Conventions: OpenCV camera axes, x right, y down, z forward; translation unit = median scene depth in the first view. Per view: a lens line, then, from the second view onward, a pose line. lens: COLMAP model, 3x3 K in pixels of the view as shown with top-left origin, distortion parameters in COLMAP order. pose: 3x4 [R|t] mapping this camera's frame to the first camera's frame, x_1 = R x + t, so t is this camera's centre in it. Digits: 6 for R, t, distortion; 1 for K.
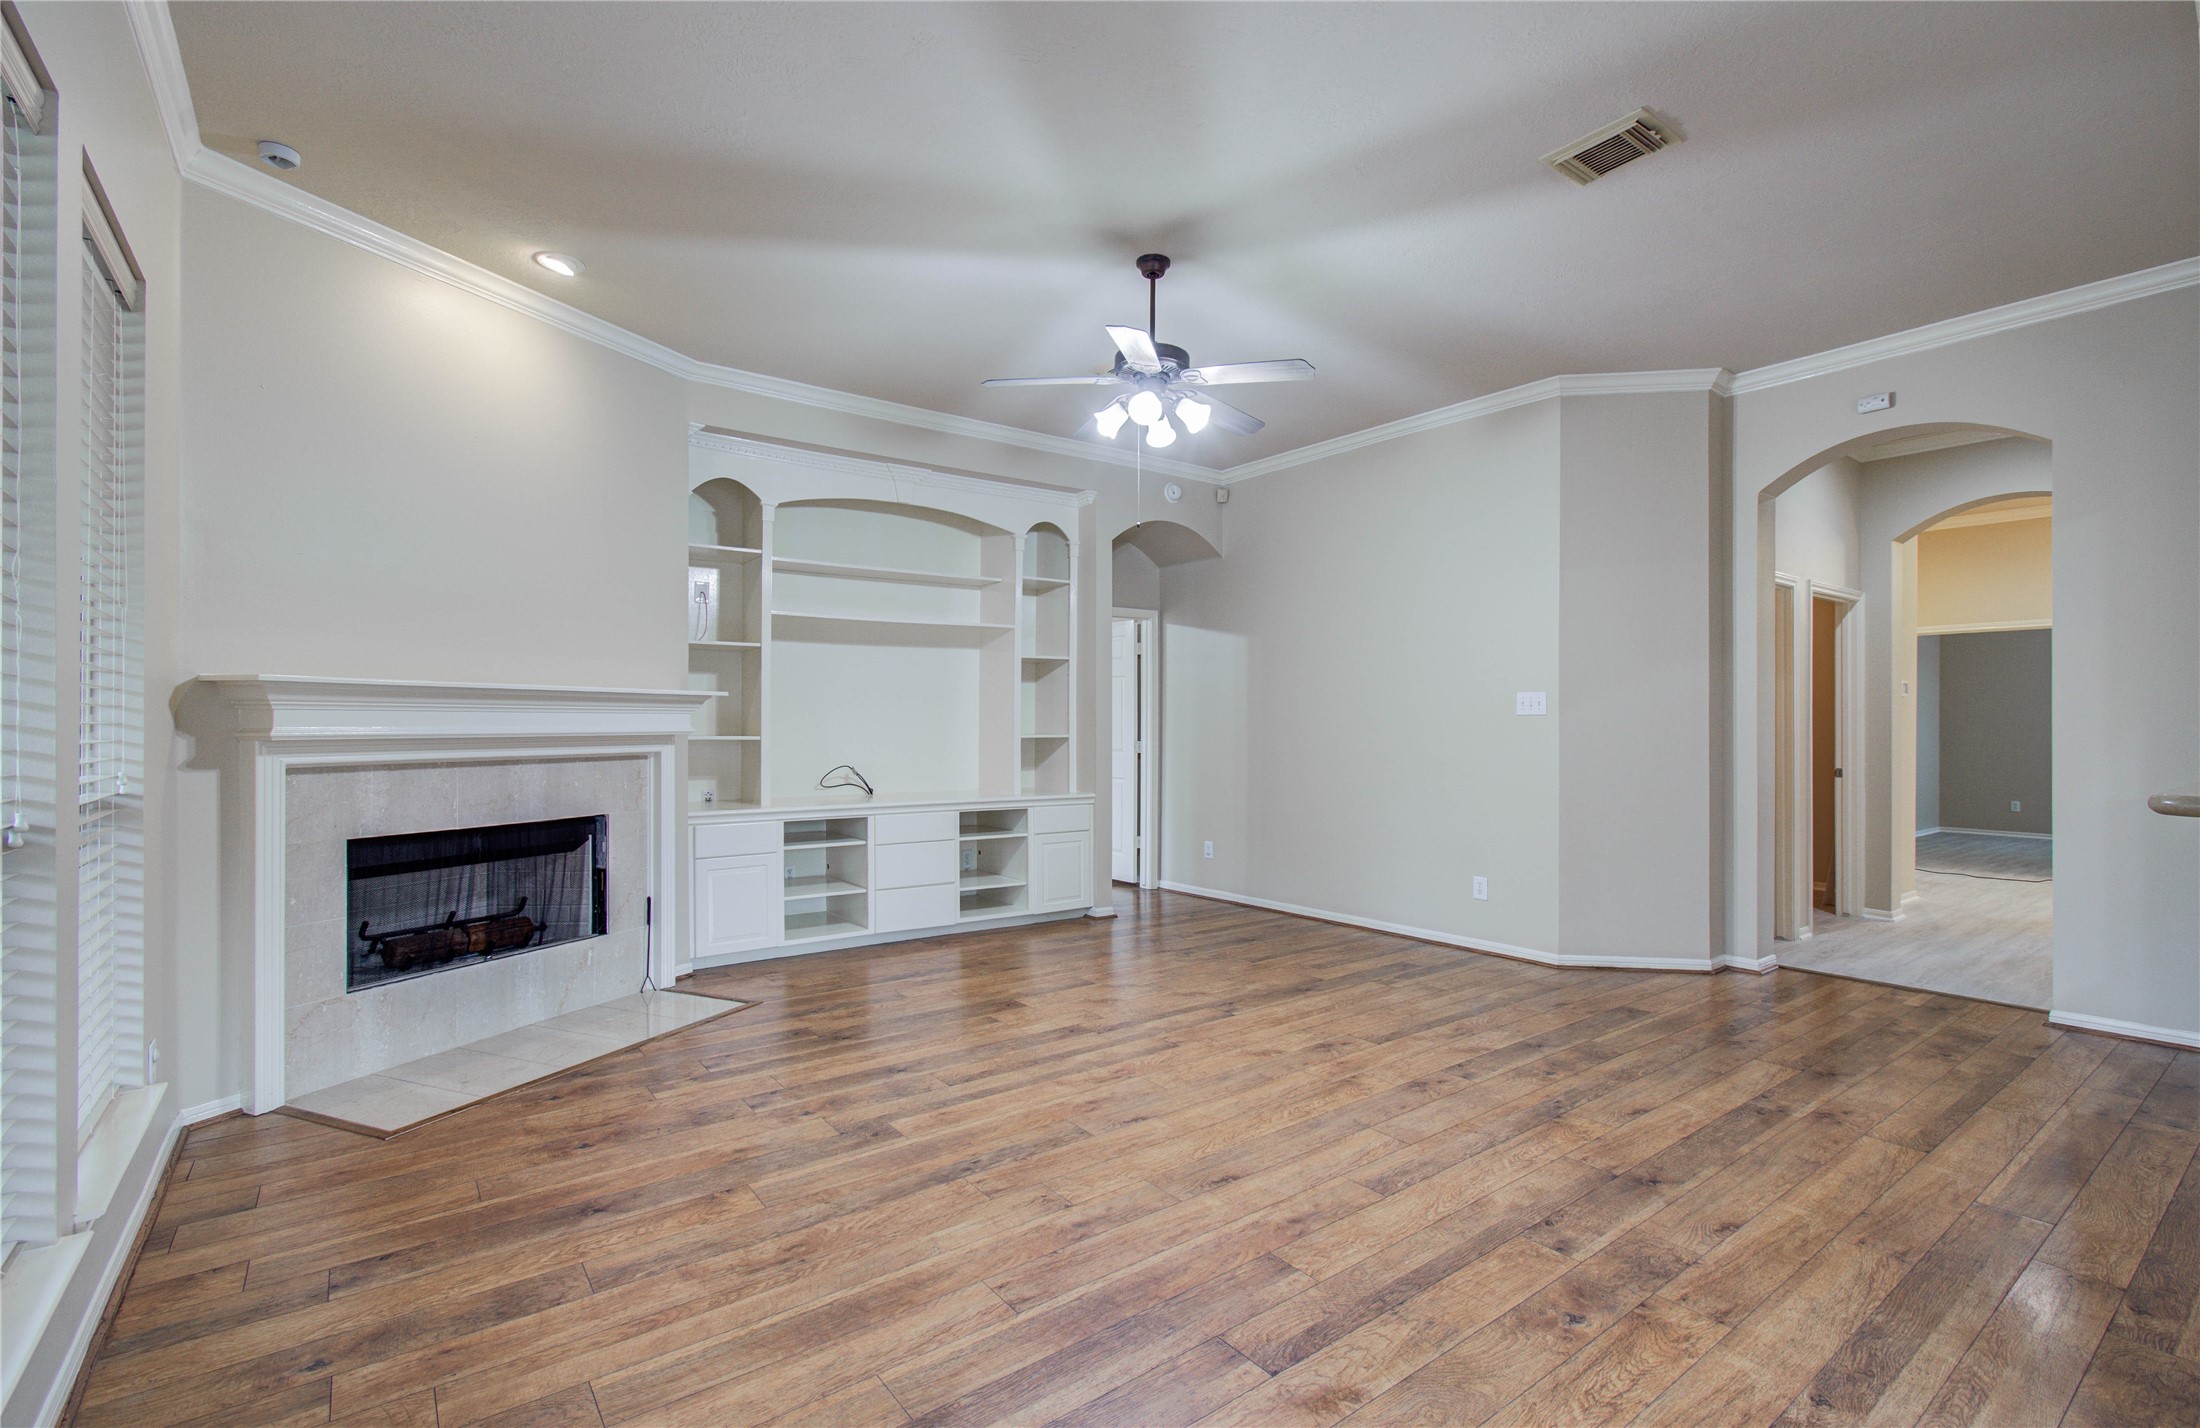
lens RADIAL K [[986.8, 0, 1115.5], [0, 986.8, 722.8], [0, 0, 1]] dist [-0.011593, 0.006256]
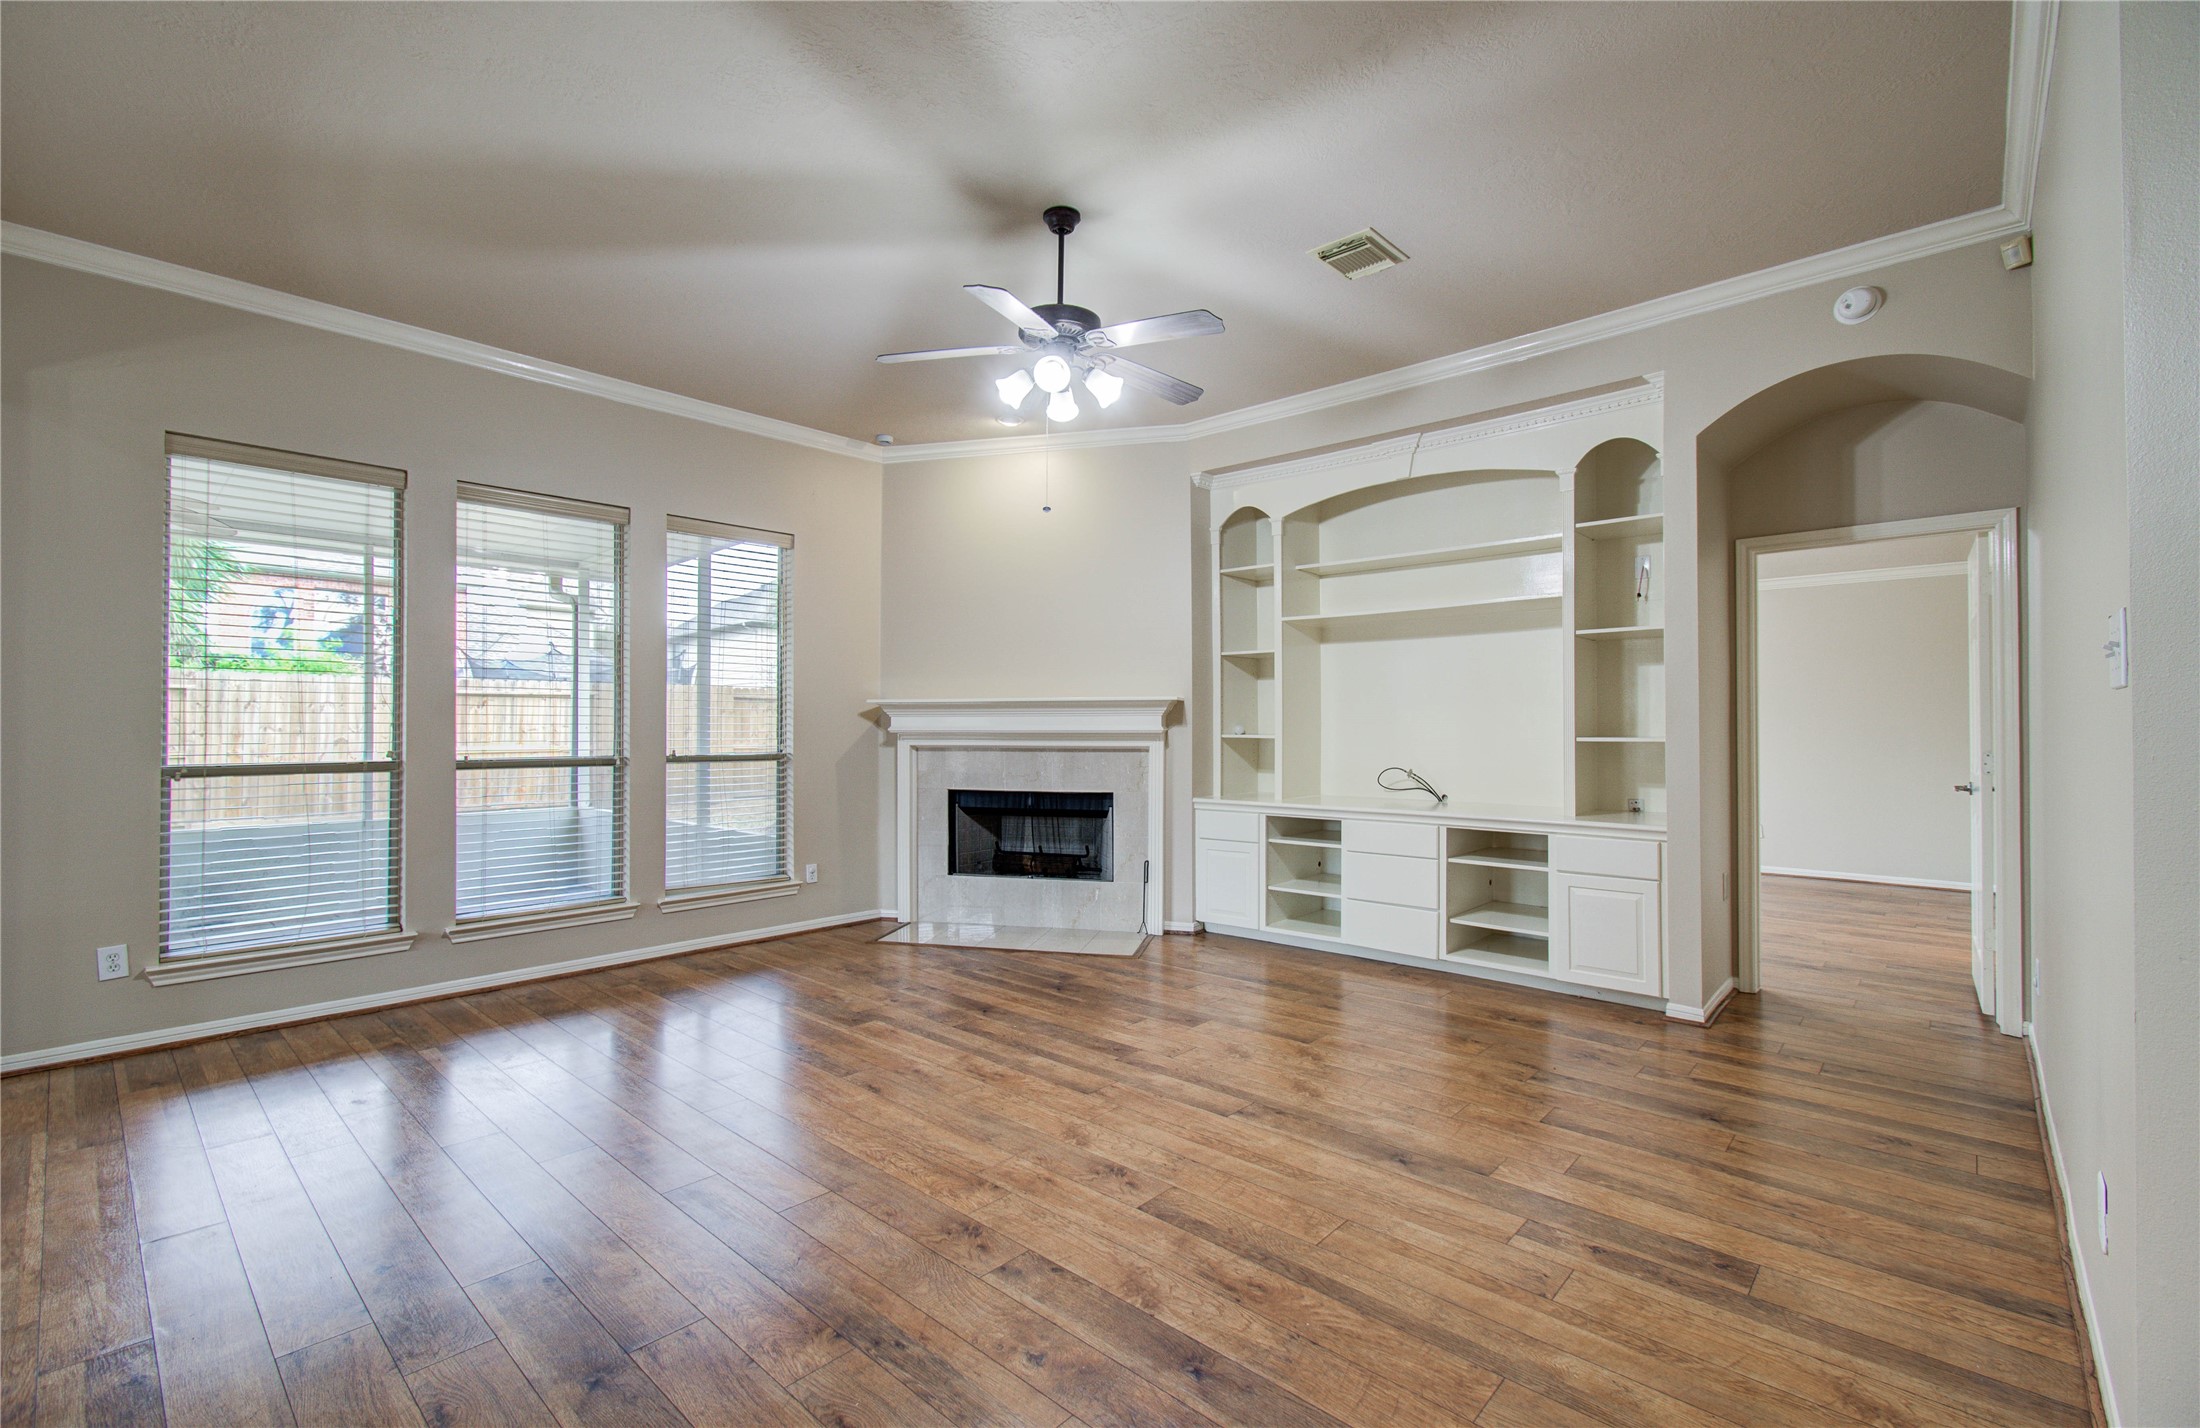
lens RADIAL K [[949.1, 0, 1093.6], [0, 949.1, 716.6], [0, 0, 1]] dist [-0.001213, 0.000579]
pose [[0.177052, -0.010999, -0.984140, 0.904885], [0.000630, 0.999939, -0.011062, 0.005067], [0.984201, 0.001339, 0.177048, 0.872897]]
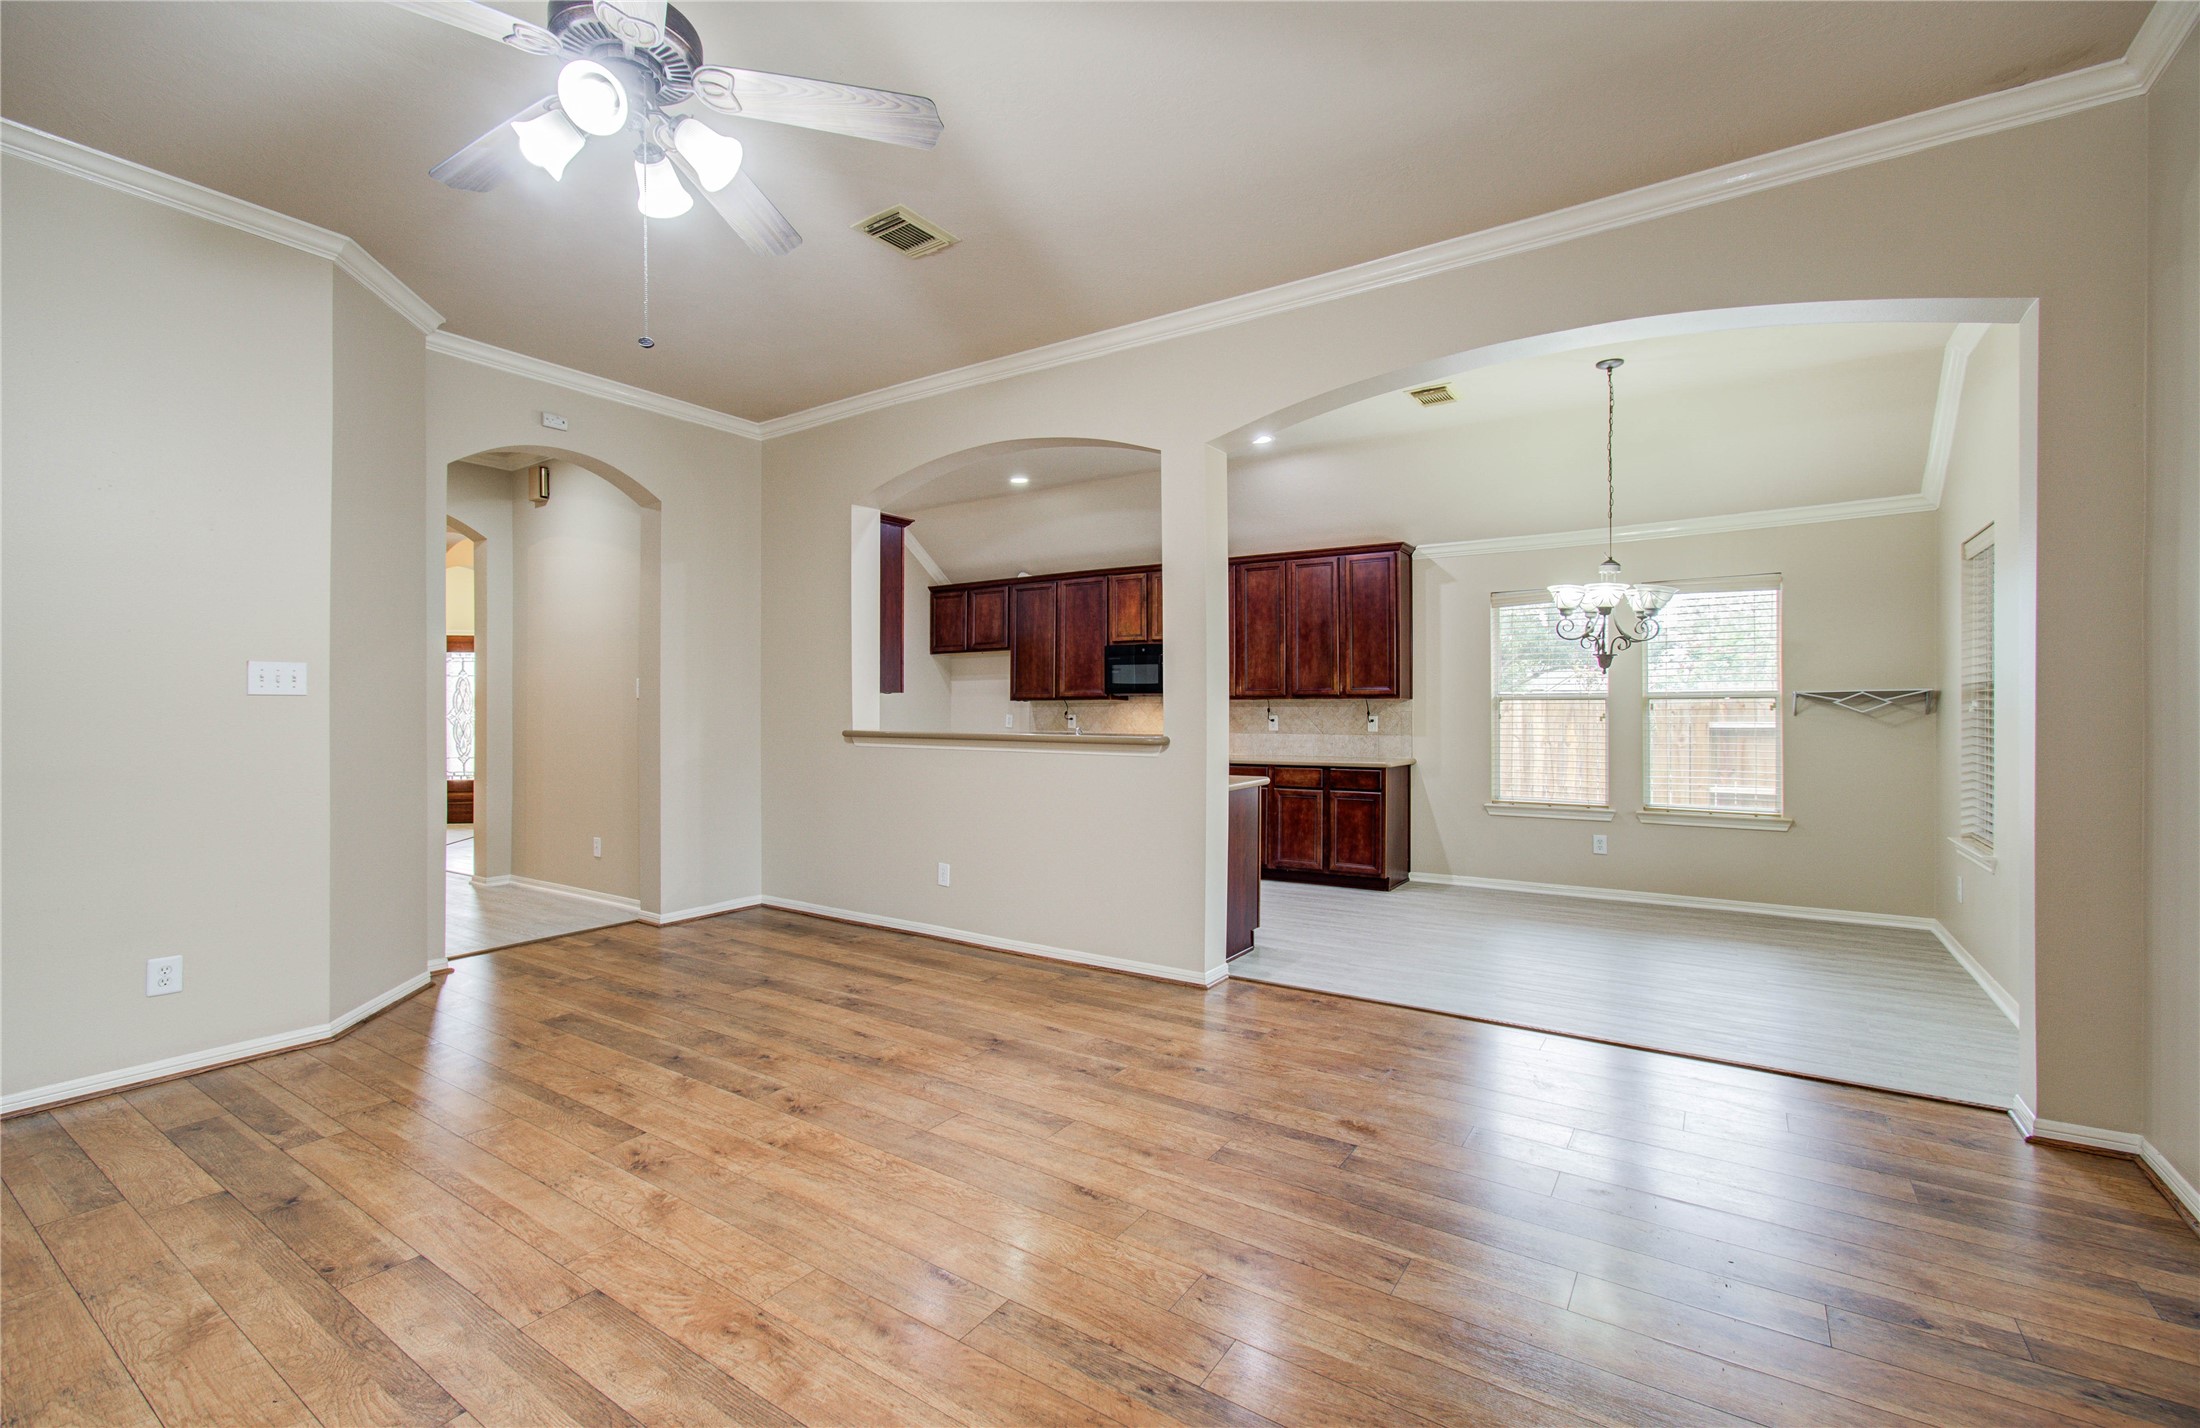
lens RADIAL K [[949.1, 0, 1097.1], [0, 949.1, 695.0], [0, 0, 1]] dist [-0.001213, 0.000579]
pose [[-0.322209, 0.011907, 0.946594, -0.542231], [-0.001816, 0.999911, -0.013196, 0.001093], [-0.946667, -0.005971, -0.322159, 0.924403]]
